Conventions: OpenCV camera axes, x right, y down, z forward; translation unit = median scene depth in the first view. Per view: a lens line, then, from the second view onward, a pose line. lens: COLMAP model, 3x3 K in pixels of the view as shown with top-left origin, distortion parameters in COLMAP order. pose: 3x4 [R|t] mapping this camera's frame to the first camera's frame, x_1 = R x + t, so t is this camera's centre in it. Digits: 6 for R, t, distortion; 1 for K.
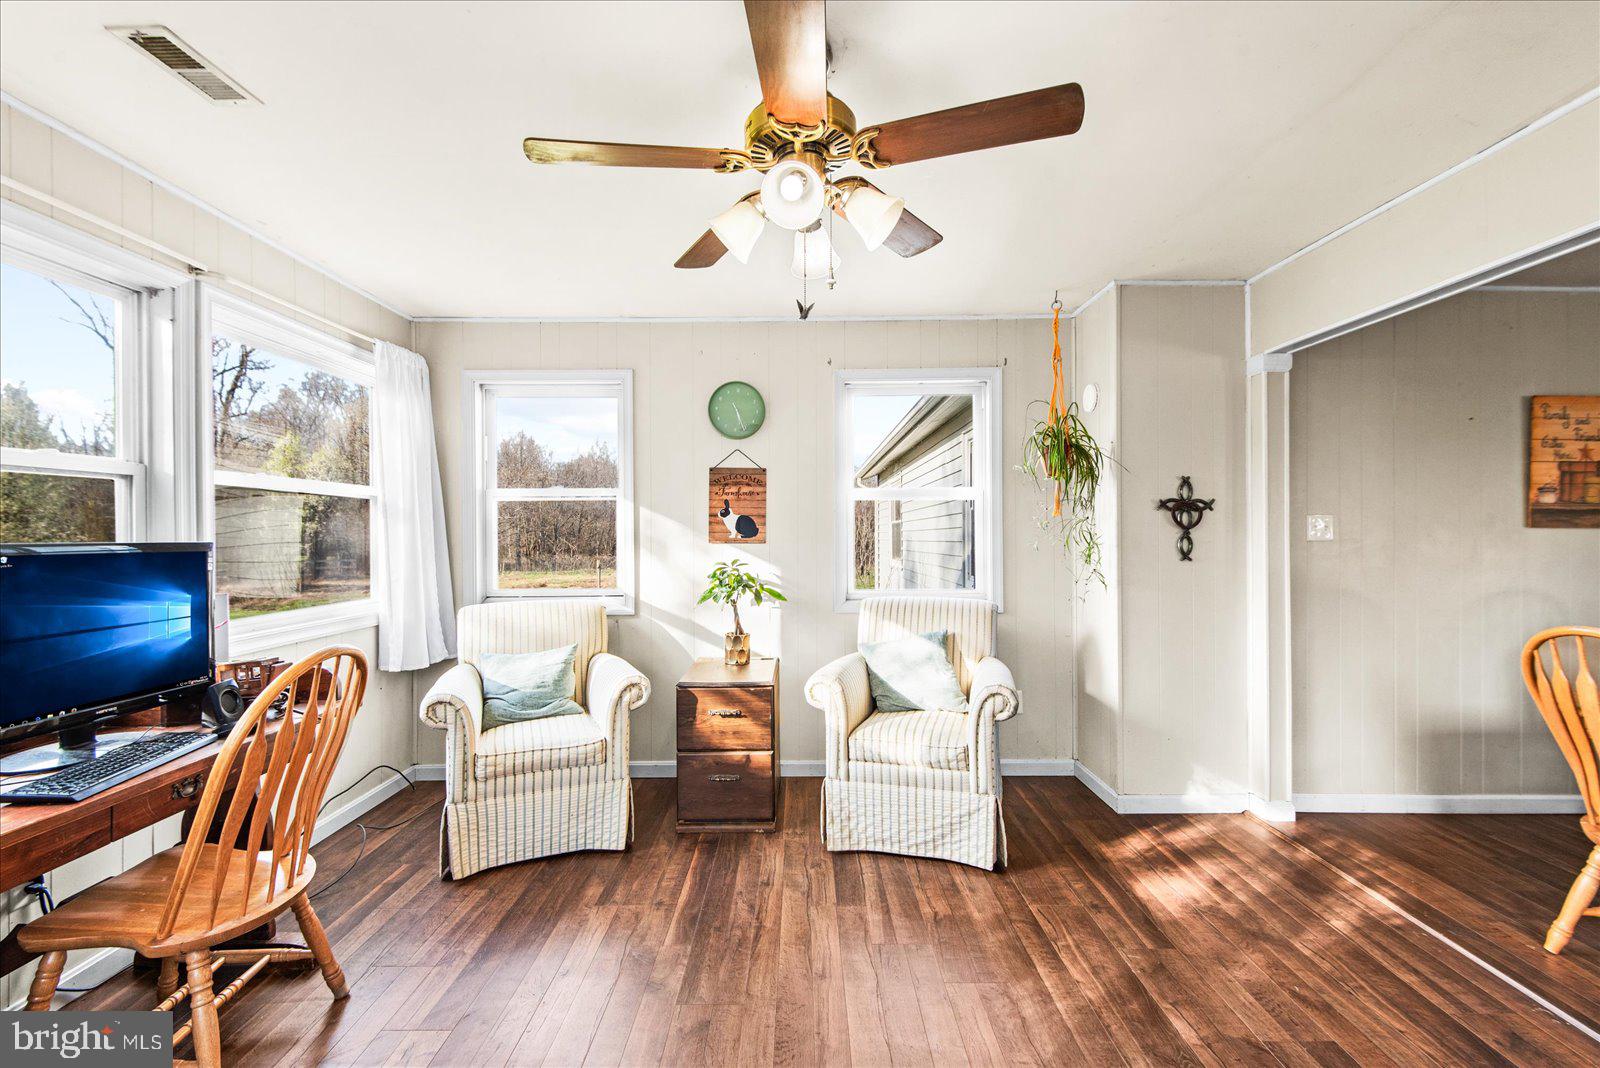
lens RADIAL K [[699.1, 0, 797.1], [0, 699.1, 530.3], [0, 0, 1]] dist [-0.002657, -0.001115]
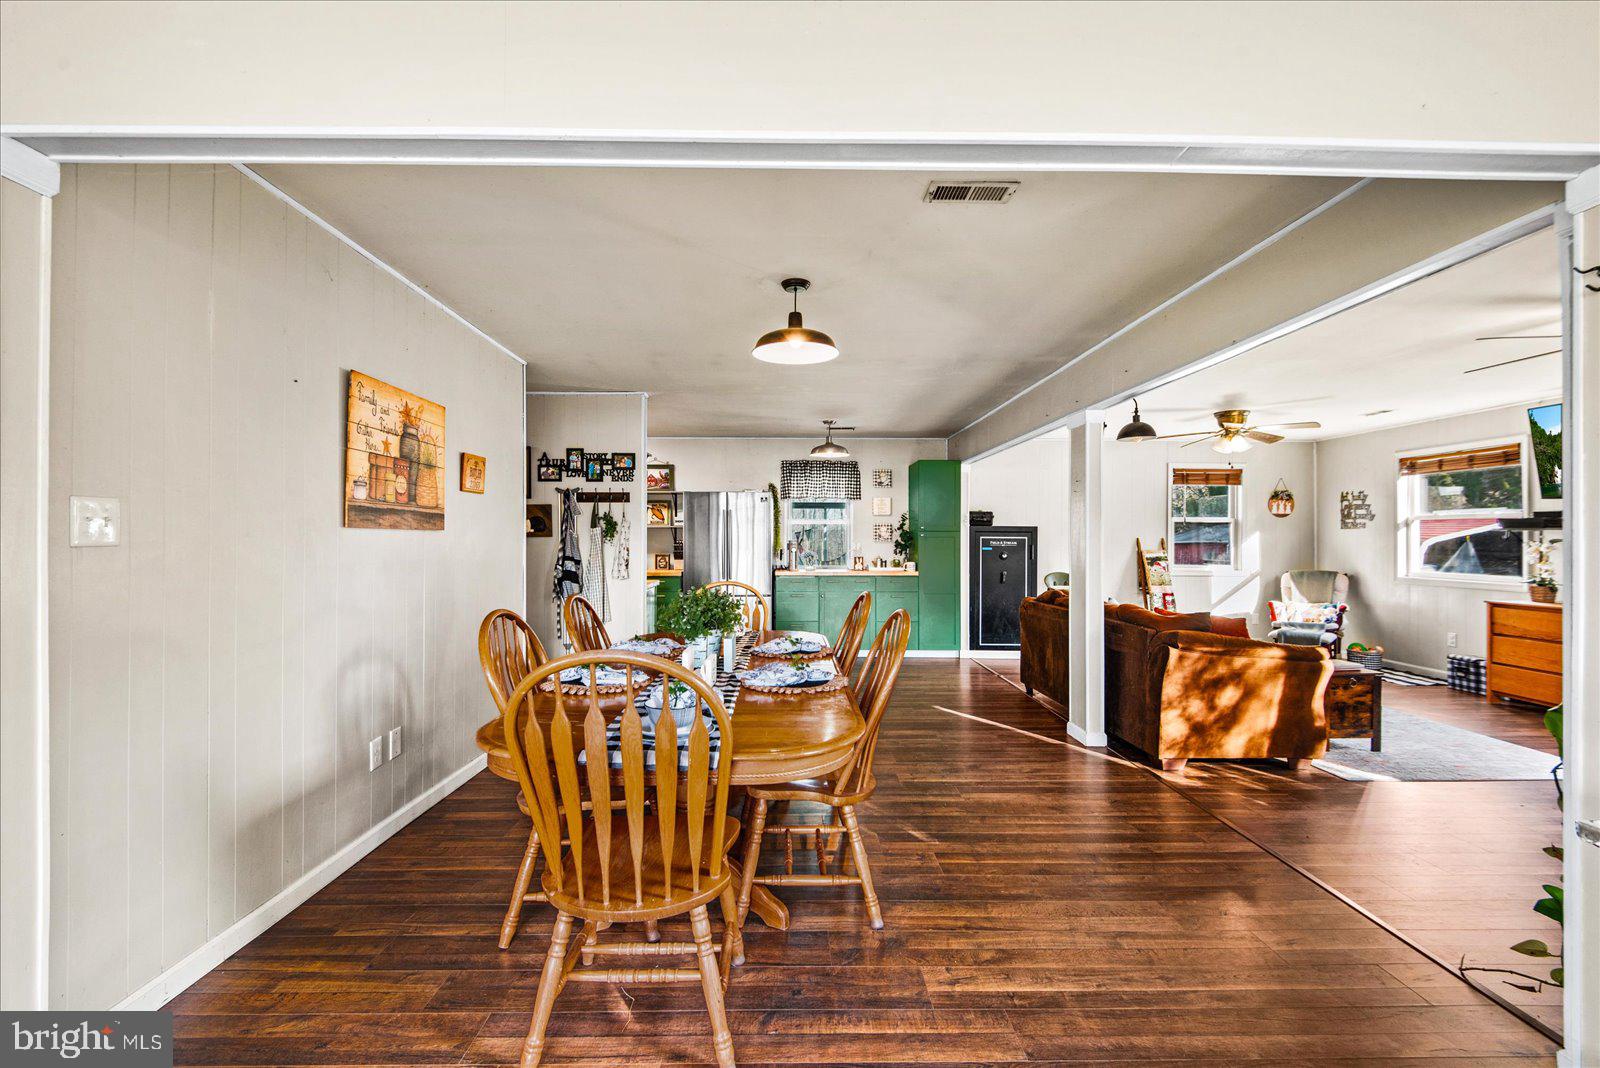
lens RADIAL K [[699.1, 0, 795.2], [0, 699.1, 535.3], [0, 0, 1]] dist [-0.002657, -0.001115]
pose [[-0.025798, 0.005319, 0.999653, 0.208630], [-0.003287, 0.999980, -0.005406, 0.008136], [-0.999662, -0.003425, -0.025780, 0.488770]]
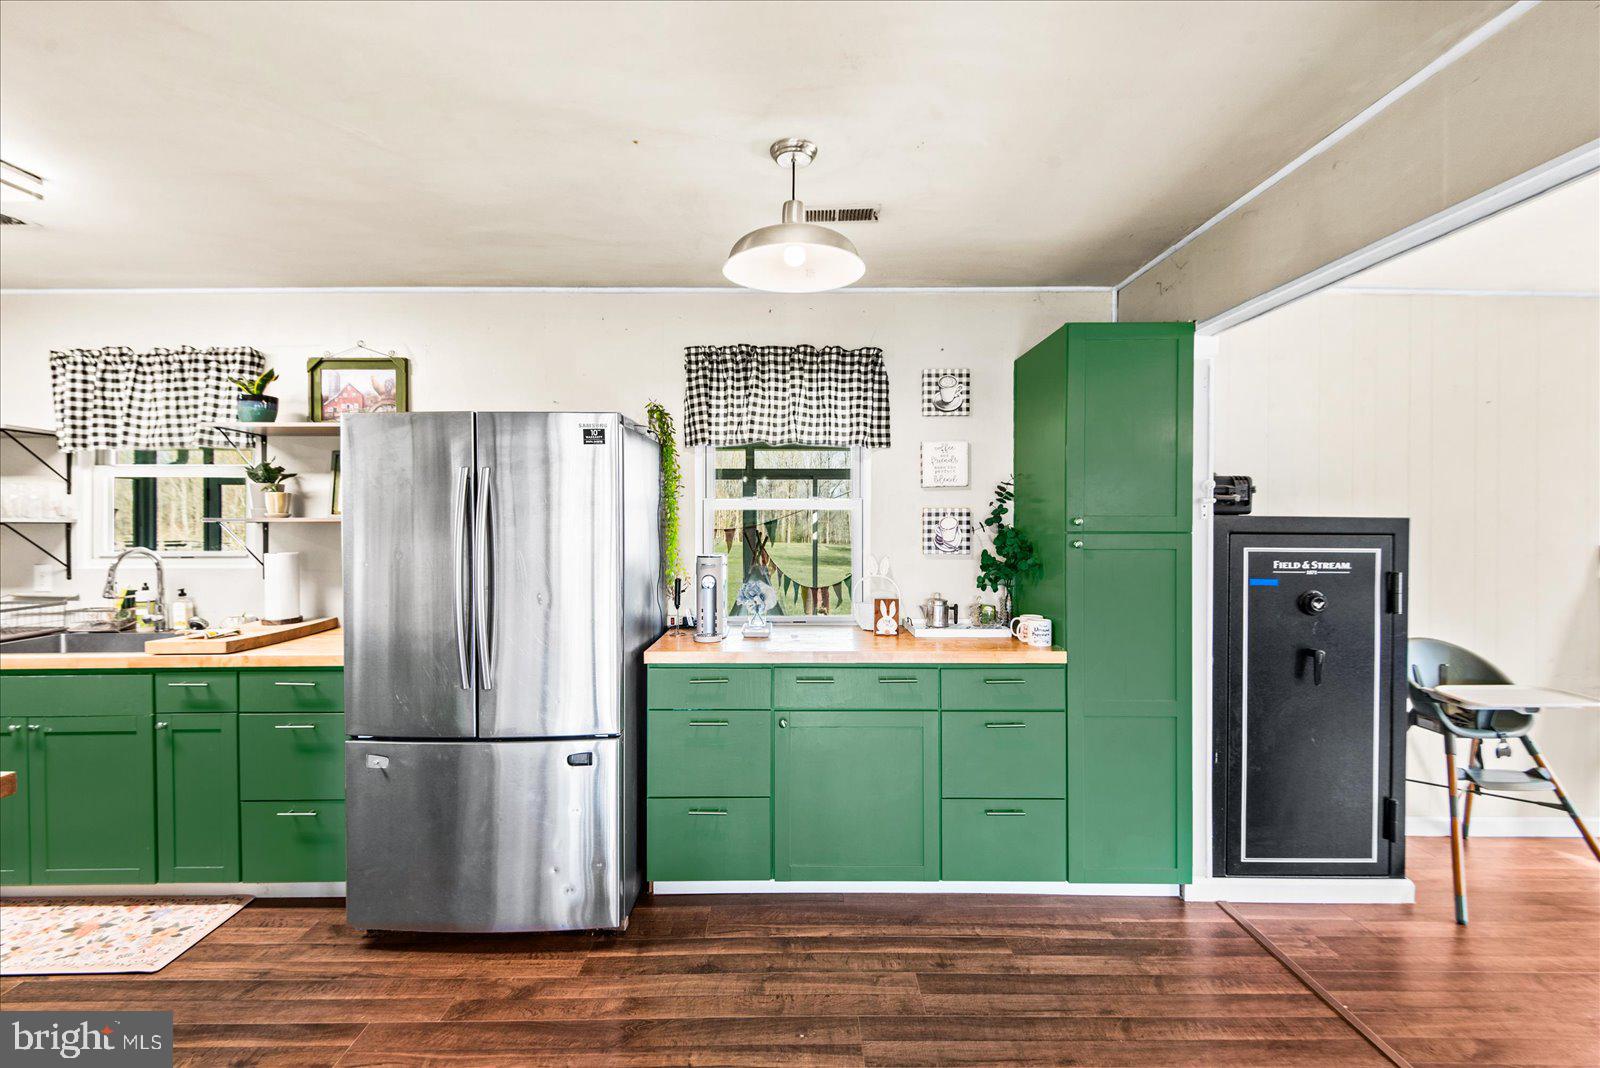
lens RADIAL K [[699.1, 0, 777.9], [0, 699.1, 522.0], [0, 0, 1]] dist [-0.002657, -0.001115]
pose [[0.009843, -0.004110, 0.999943, 1.654054], [-0.001819, 0.999990, 0.004128, -0.032115], [-0.999950, -0.001860, 0.009835, 0.344368]]
